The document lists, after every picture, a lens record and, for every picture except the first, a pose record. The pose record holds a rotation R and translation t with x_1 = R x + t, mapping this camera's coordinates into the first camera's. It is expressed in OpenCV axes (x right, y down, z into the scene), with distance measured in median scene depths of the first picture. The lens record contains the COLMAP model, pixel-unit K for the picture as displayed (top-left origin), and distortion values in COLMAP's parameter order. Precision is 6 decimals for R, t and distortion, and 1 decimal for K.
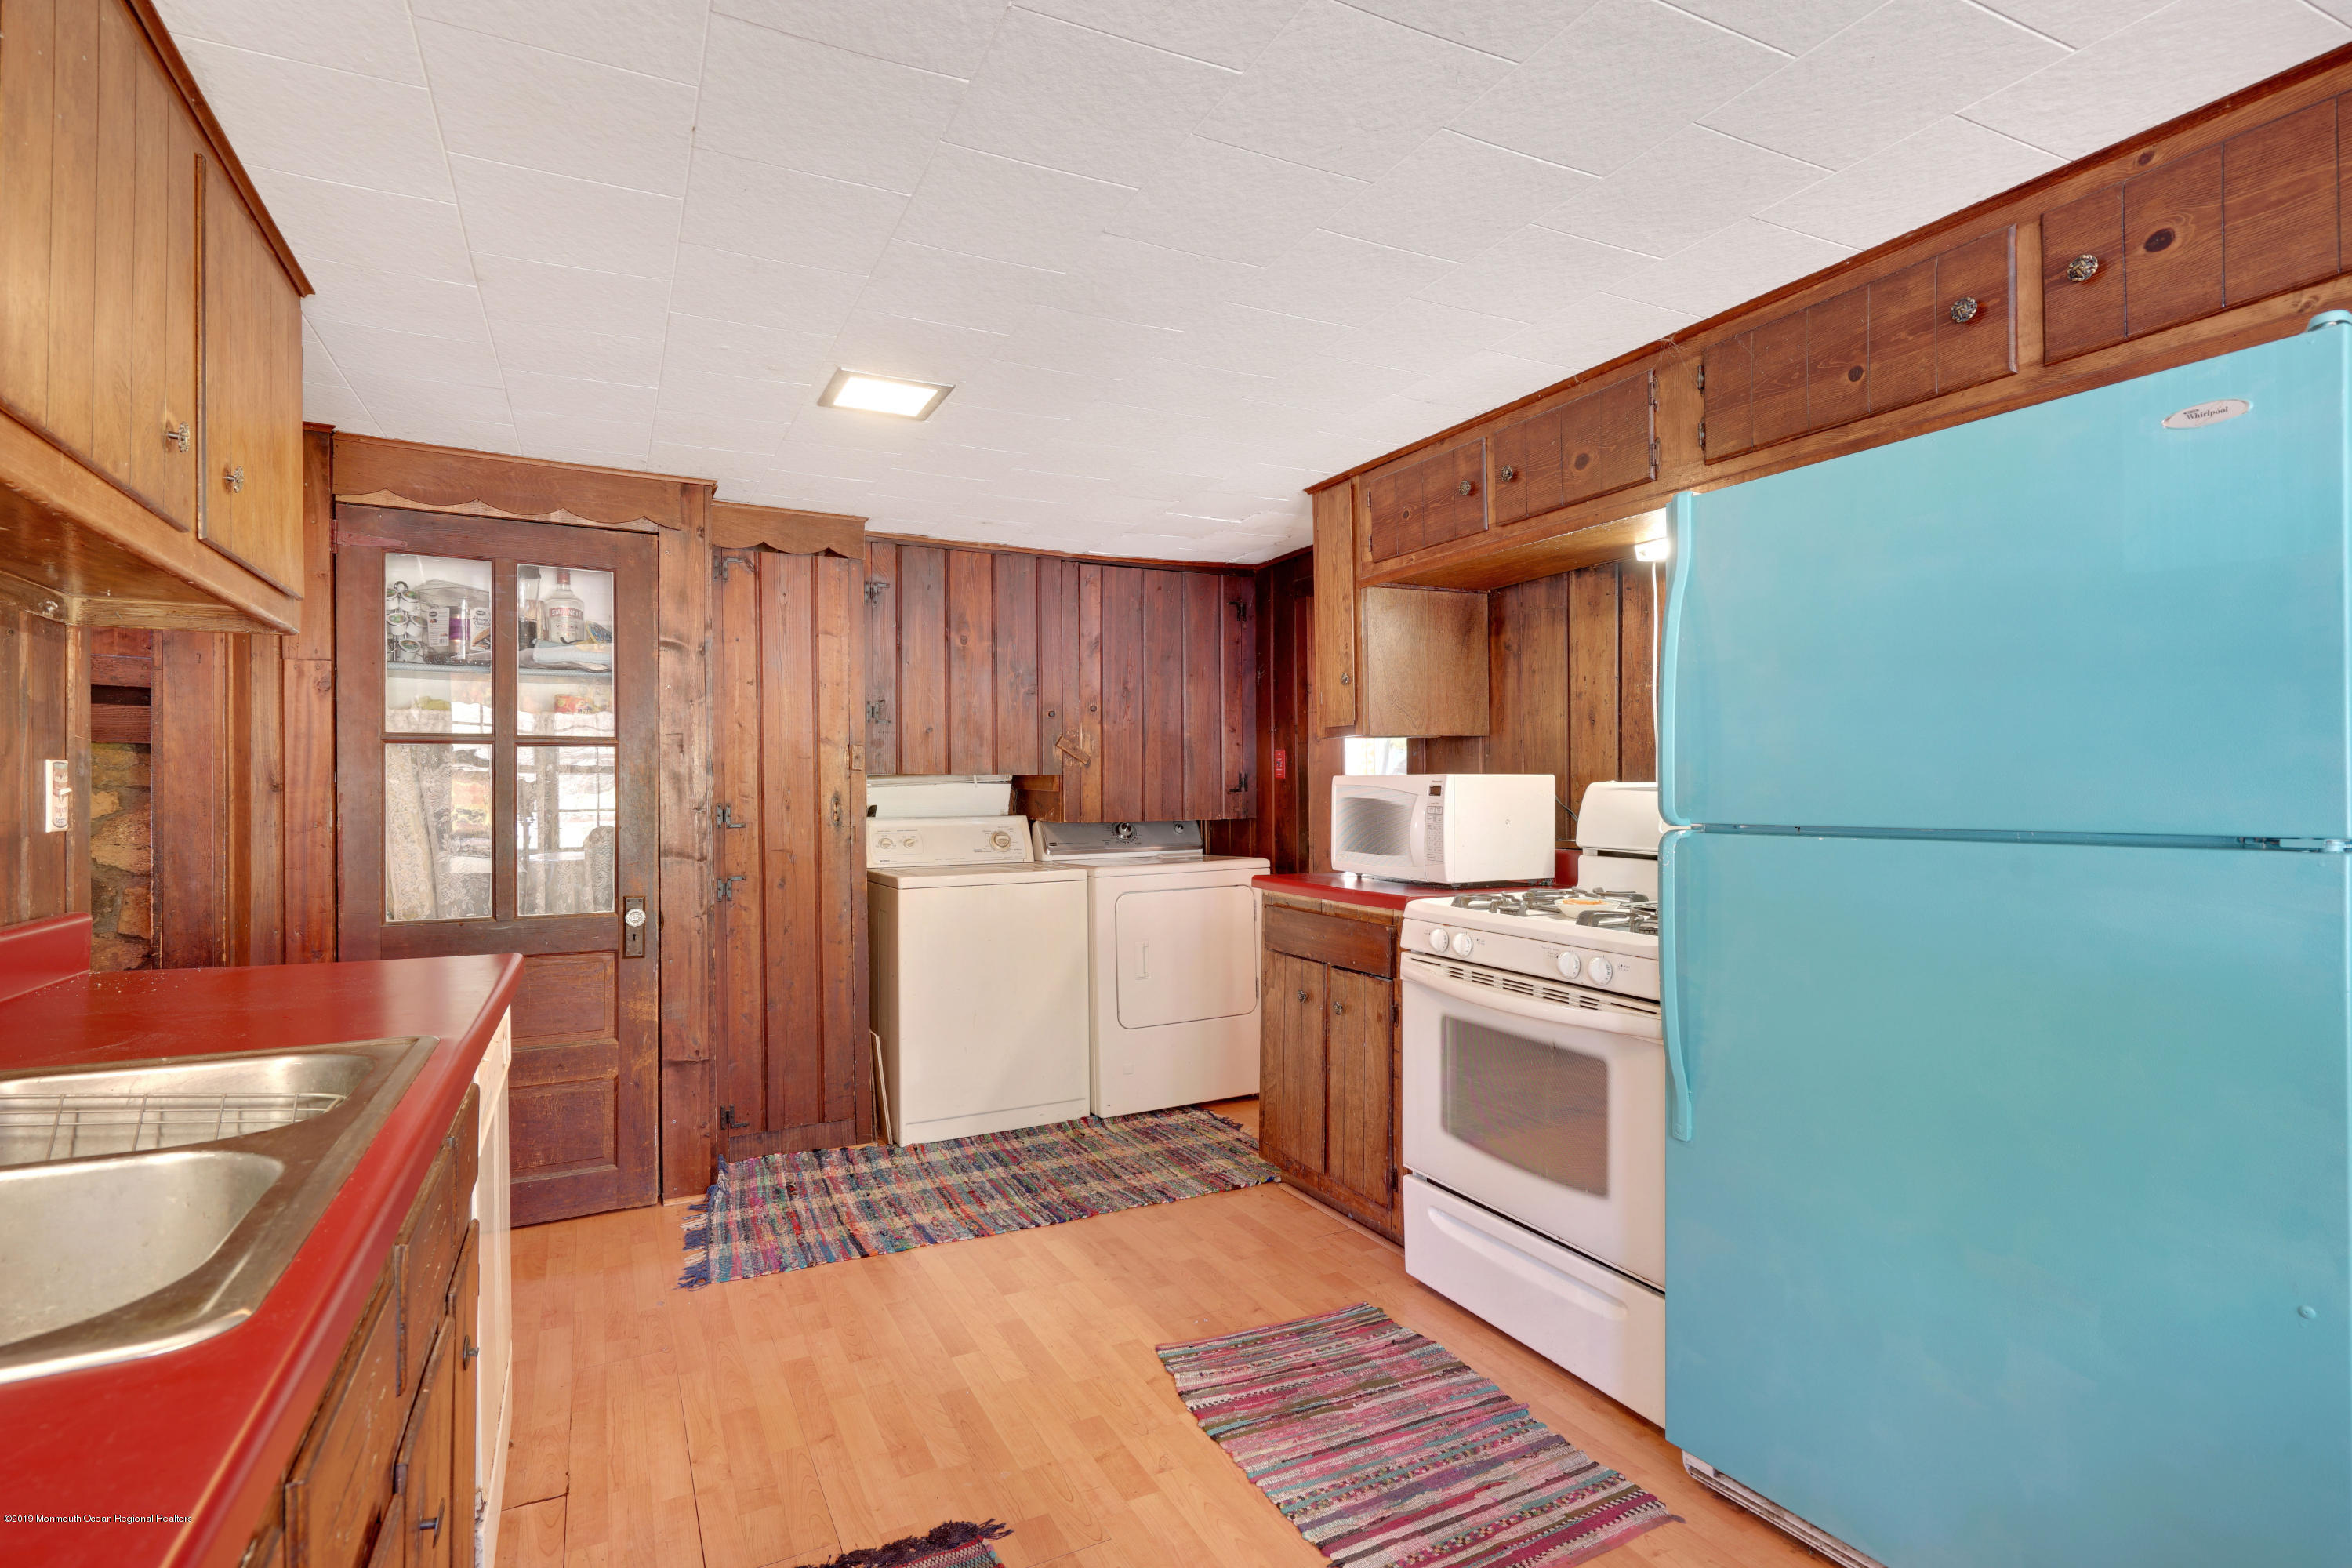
lens RADIAL K [[1138.8, 0, 1170.0], [0, 1138.8, 784.3], [0, 0, 1]] dist [0.002359, 0.001463]
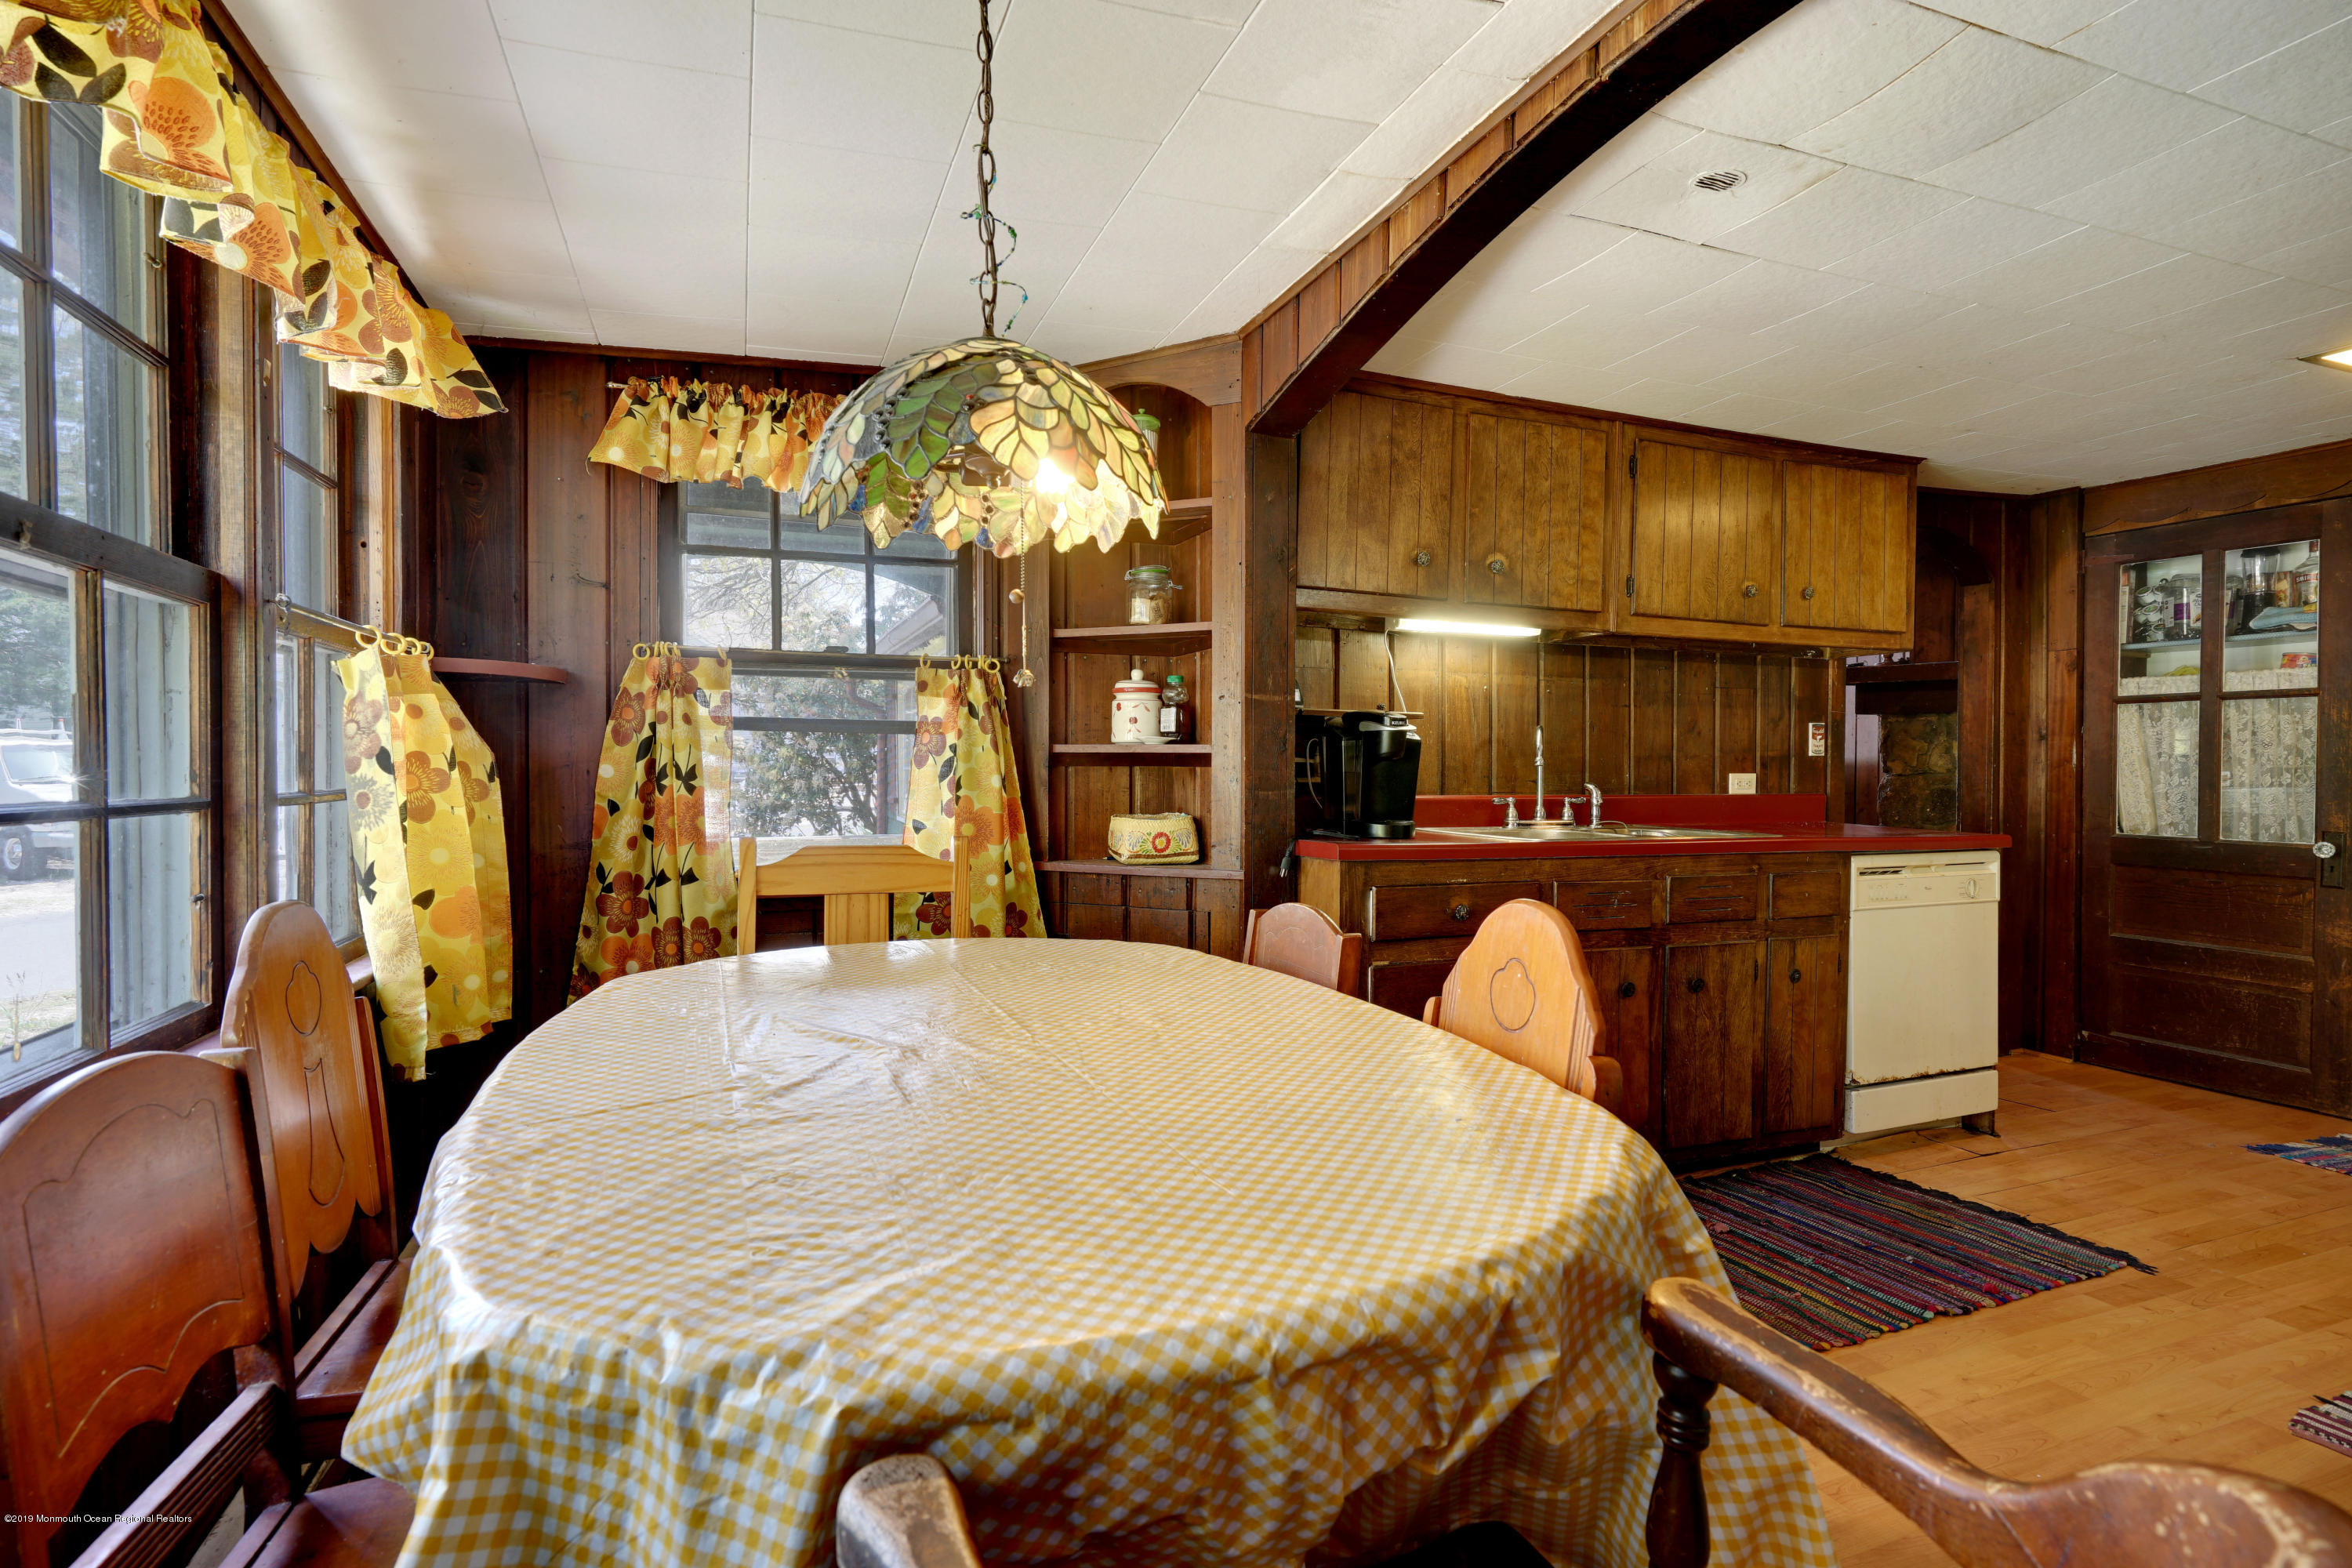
lens RADIAL K [[1138.8, 0, 1170.0], [0, 1138.8, 784.3], [0, 0, 1]] dist [0.002359, 0.001463]
pose [[-0.090271, 0.020786, -0.995700, 0.650866], [0.002443, 0.999784, 0.020650, 0.024342], [0.995914, -0.000568, -0.090302, -0.013951]]
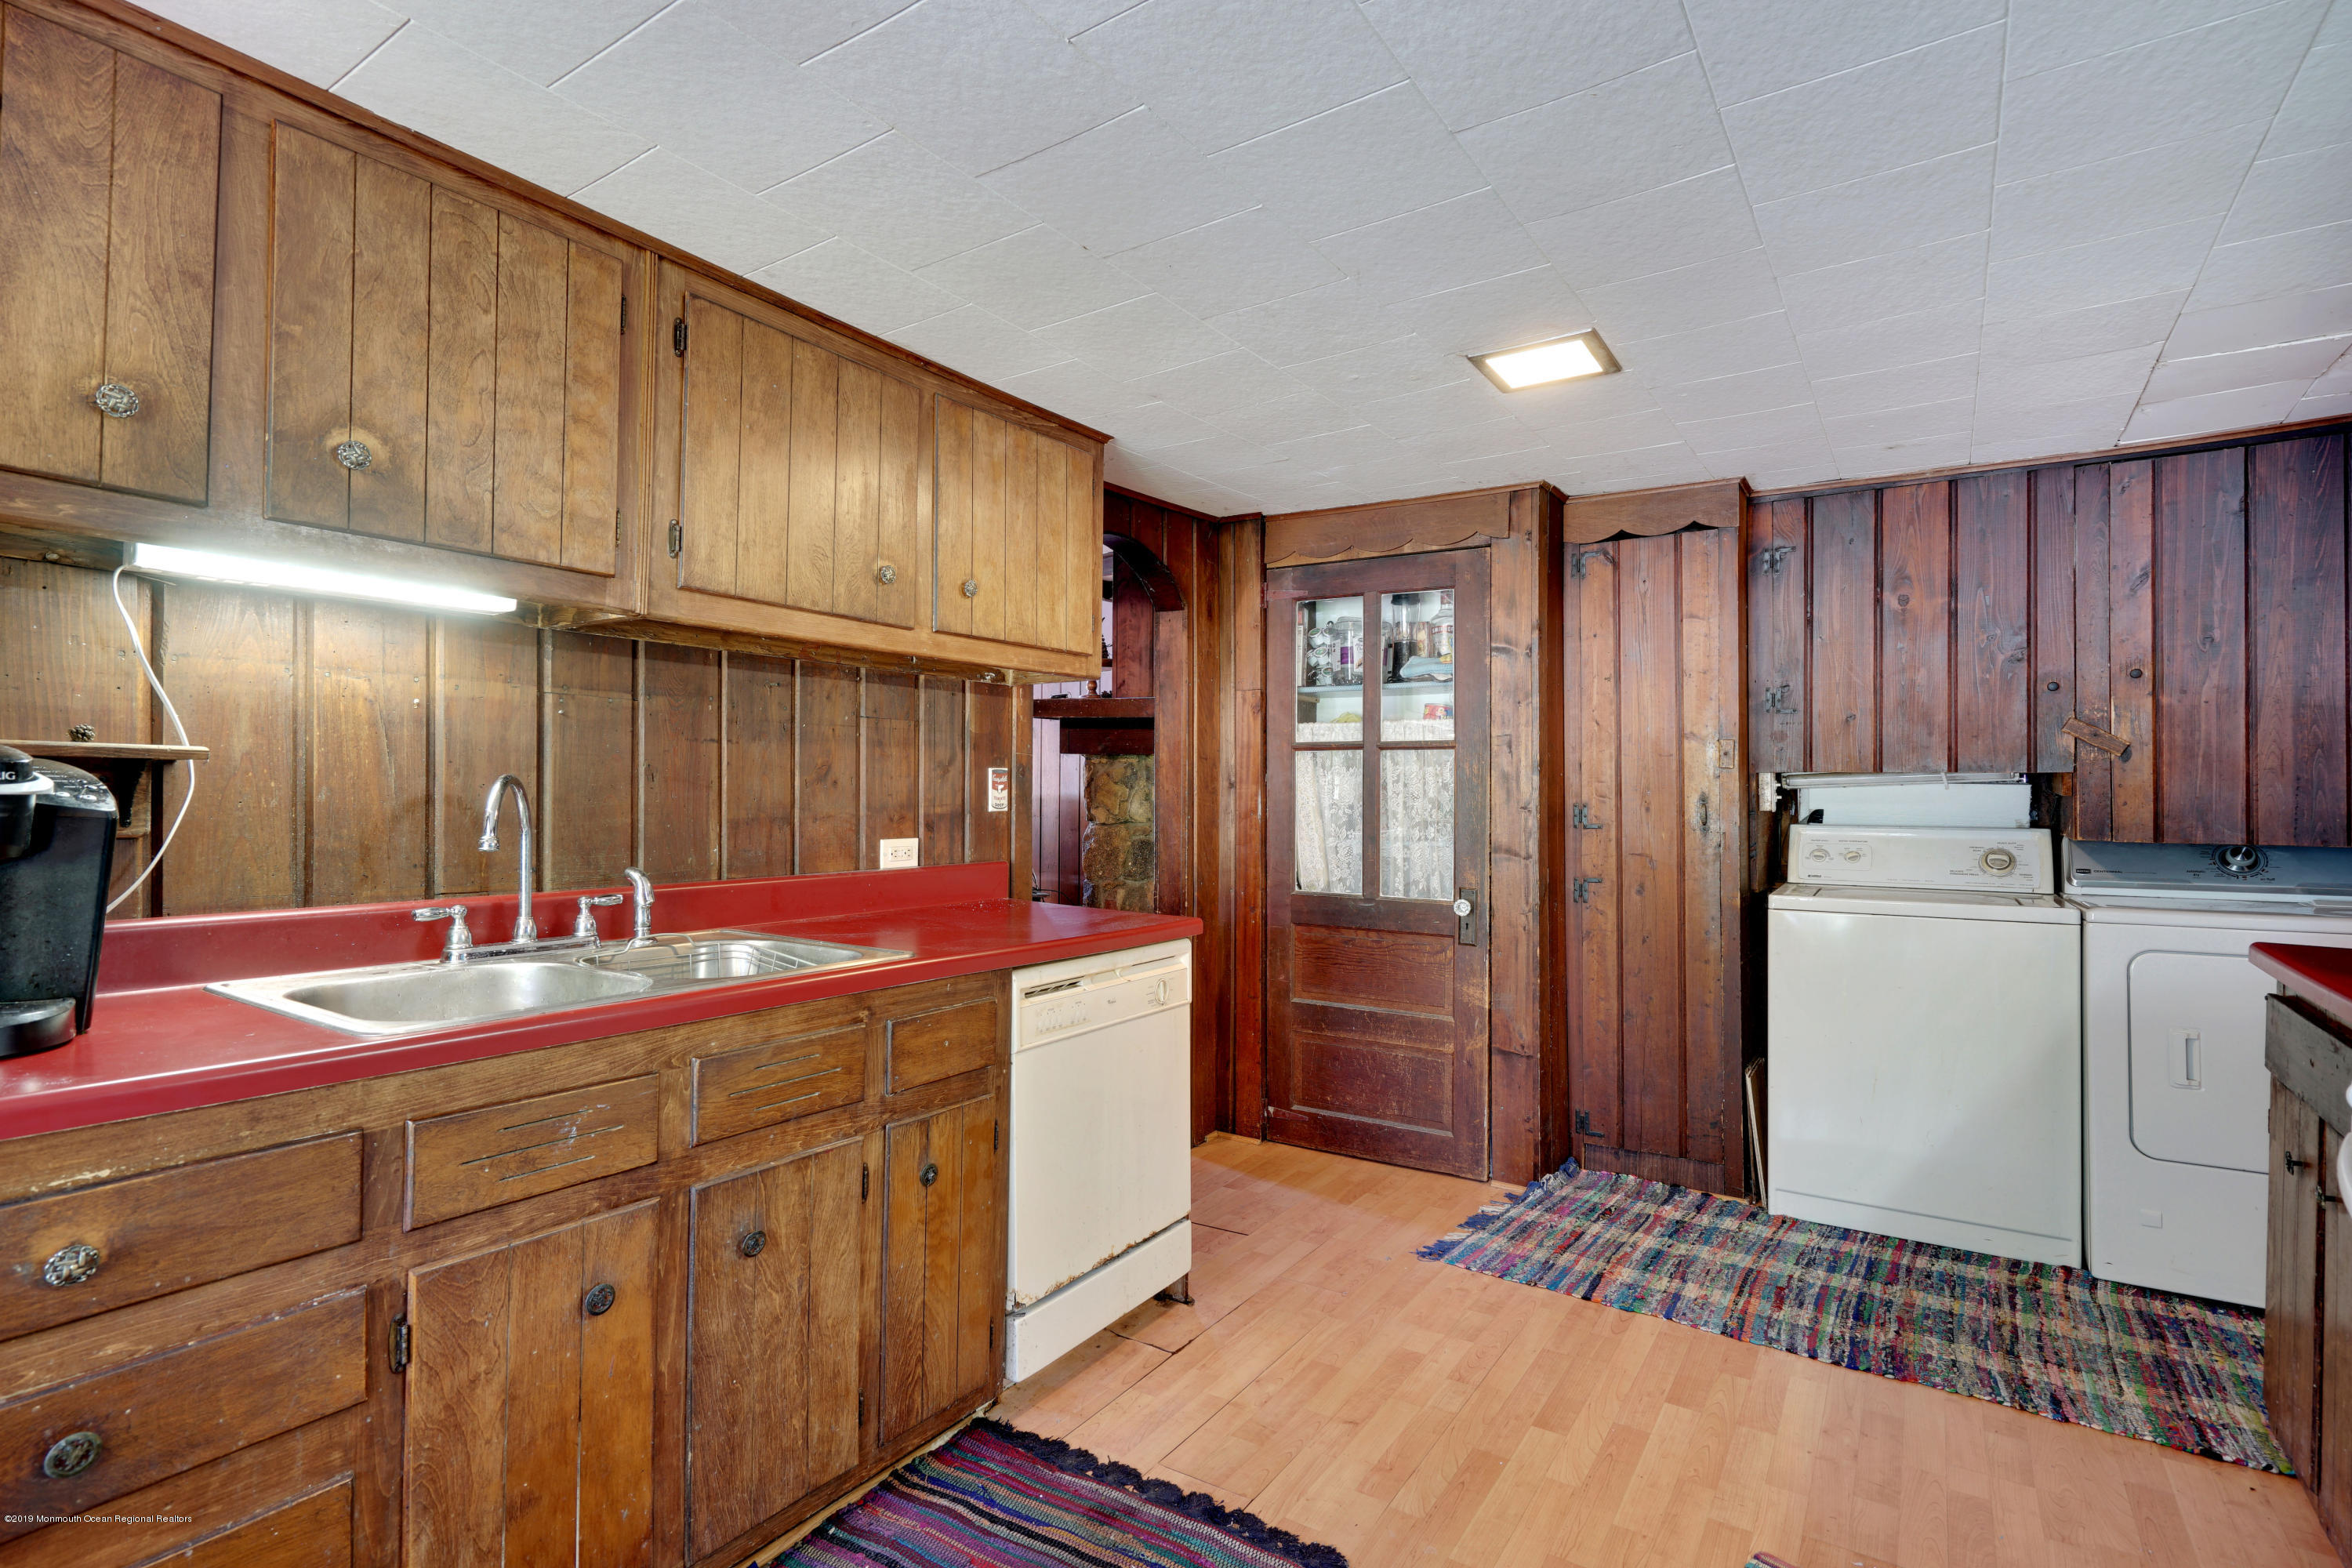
lens RADIAL K [[1138.8, 0, 1170.0], [0, 1138.8, 784.3], [0, 0, 1]] dist [0.002359, 0.001463]
pose [[0.488841, 0.003570, -0.872366, 0.294700], [-0.003176, 0.999992, 0.002313, -0.000873], [0.872367, 0.001640, 0.488848, 0.207063]]
